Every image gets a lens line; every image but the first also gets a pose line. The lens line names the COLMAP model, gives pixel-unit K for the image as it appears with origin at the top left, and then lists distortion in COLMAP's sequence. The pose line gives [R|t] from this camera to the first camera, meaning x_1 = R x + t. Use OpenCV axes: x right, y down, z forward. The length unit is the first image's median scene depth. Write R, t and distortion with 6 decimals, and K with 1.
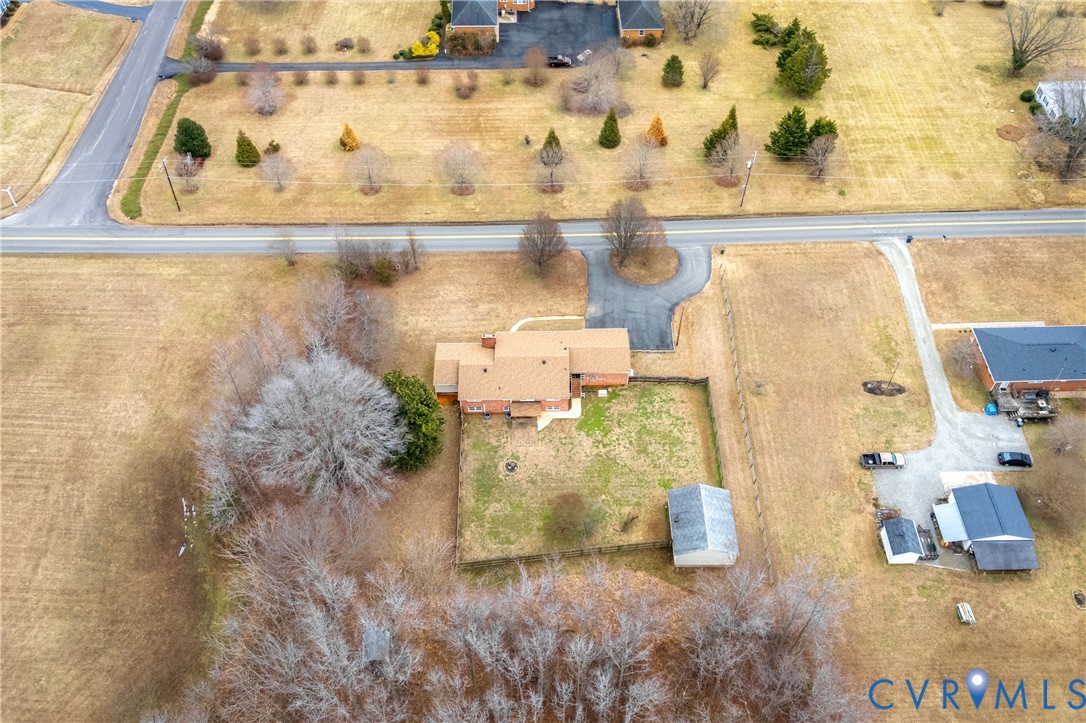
lens RADIAL K [[890.2, 0, 543.0], [0, 890.2, 361.5], [0, 0, 1]] dist [0.016179, 0.004265]
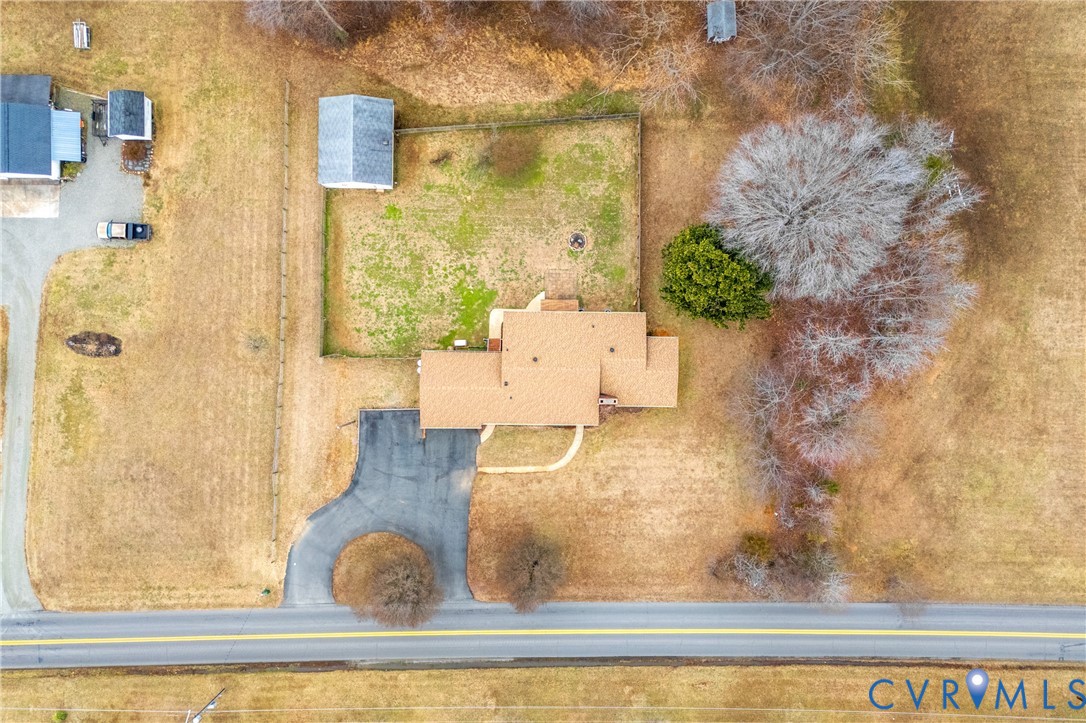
lens RADIAL K [[890.2, 0, 543.0], [0, 890.2, 361.5], [0, 0, 1]] dist [0.016179, 0.004265]
pose [[-0.999642, -0.025821, -0.007027, -0.000479], [0.016341, -0.796965, 0.603804, -0.461787], [-0.021192, 0.603473, 0.797102, 0.402430]]
